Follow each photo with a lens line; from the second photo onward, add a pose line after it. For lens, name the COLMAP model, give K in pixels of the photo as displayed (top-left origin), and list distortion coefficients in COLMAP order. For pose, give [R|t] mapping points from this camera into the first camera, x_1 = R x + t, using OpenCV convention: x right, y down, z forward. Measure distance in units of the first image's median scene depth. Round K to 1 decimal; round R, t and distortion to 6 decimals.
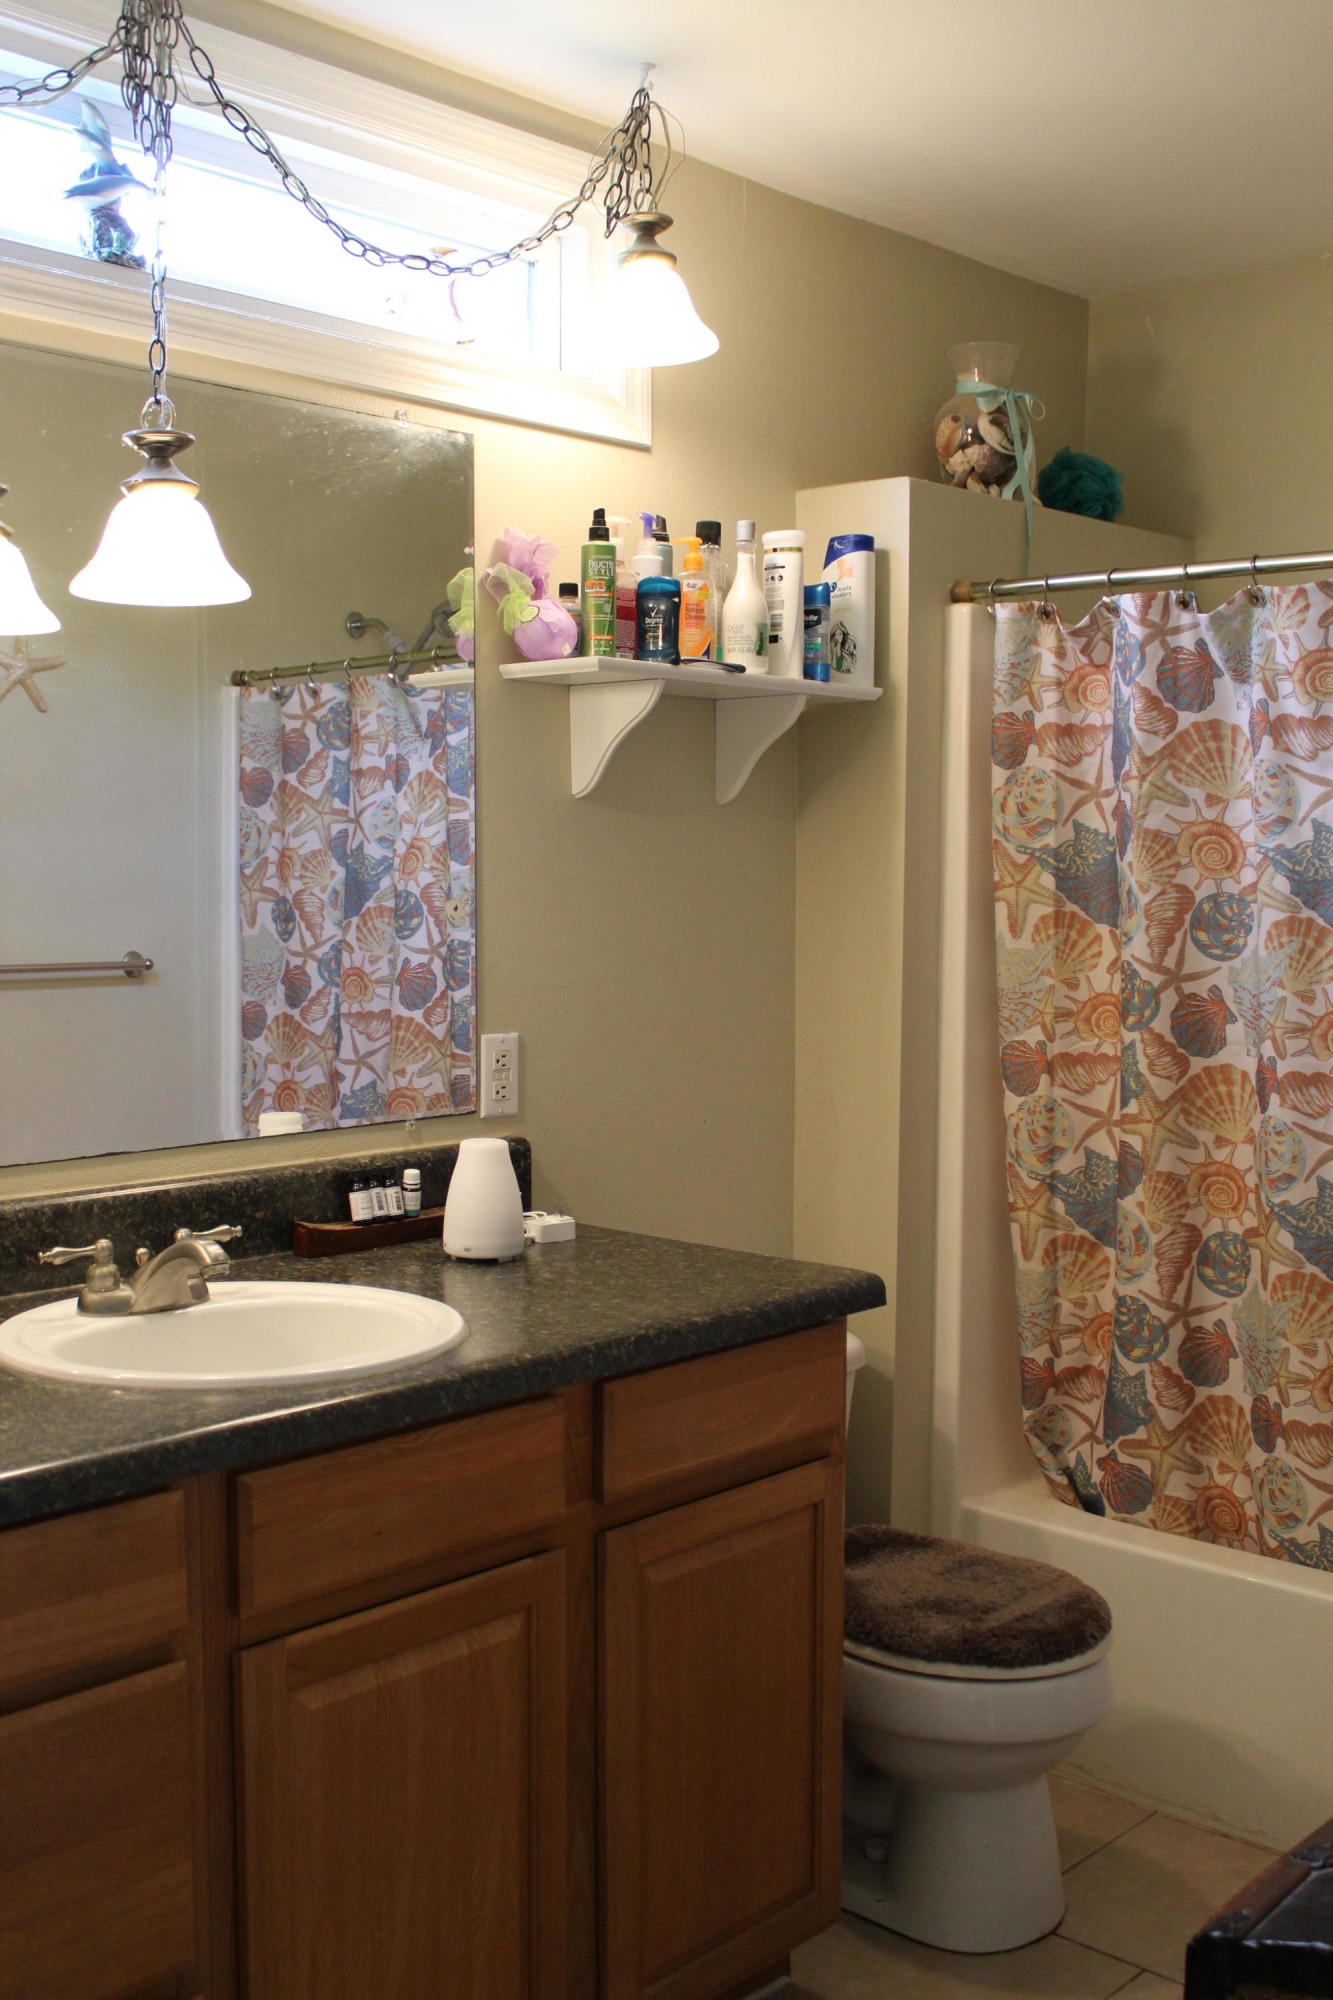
lens RADIAL K [[2090.7, 0, 666.5], [0, 2090.7, 1000.0], [0, 0, 1]] dist [-0.149129, 0.197610]
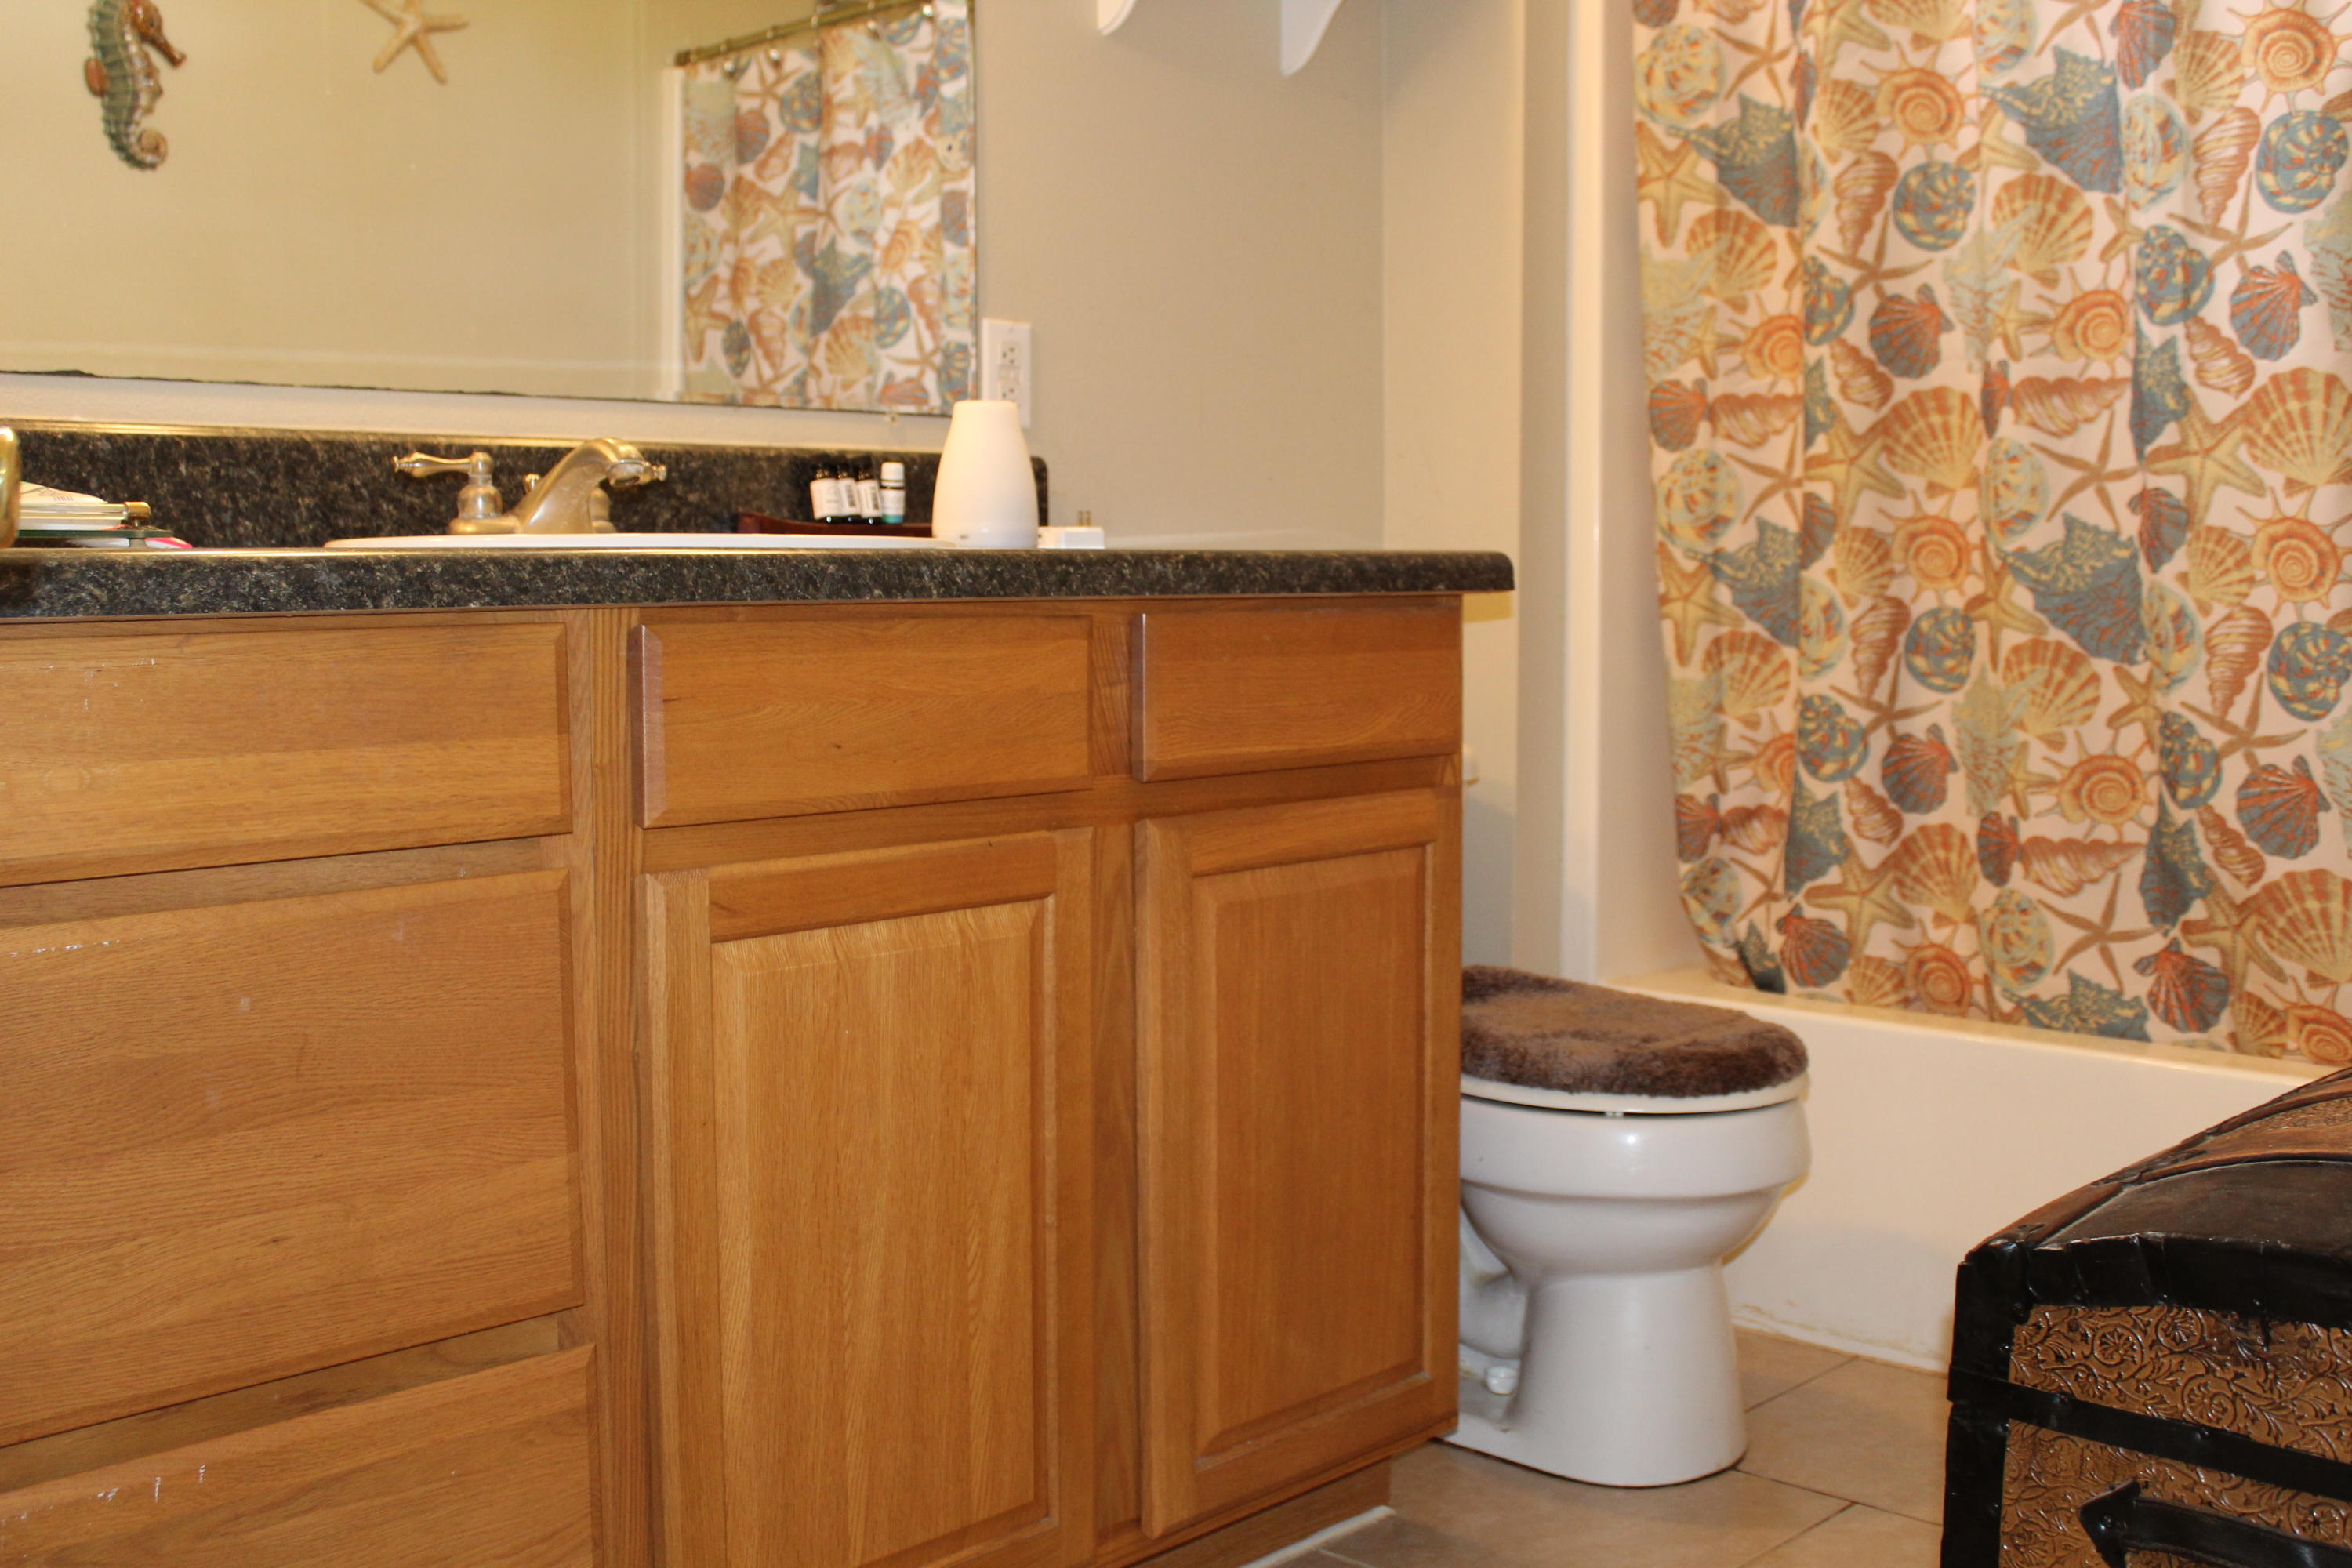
lens RADIAL K [[2458.7, 0, 1176.0], [0, 2458.7, 784.0], [0, 0, 1]] dist [-0.149129, 0.197610]
pose [[0.999912, -0.004091, -0.012584, -0.005840], [0.004315, 0.999832, 0.017815, 0.158987], [0.012509, -0.017868, 0.999762, 0.082787]]
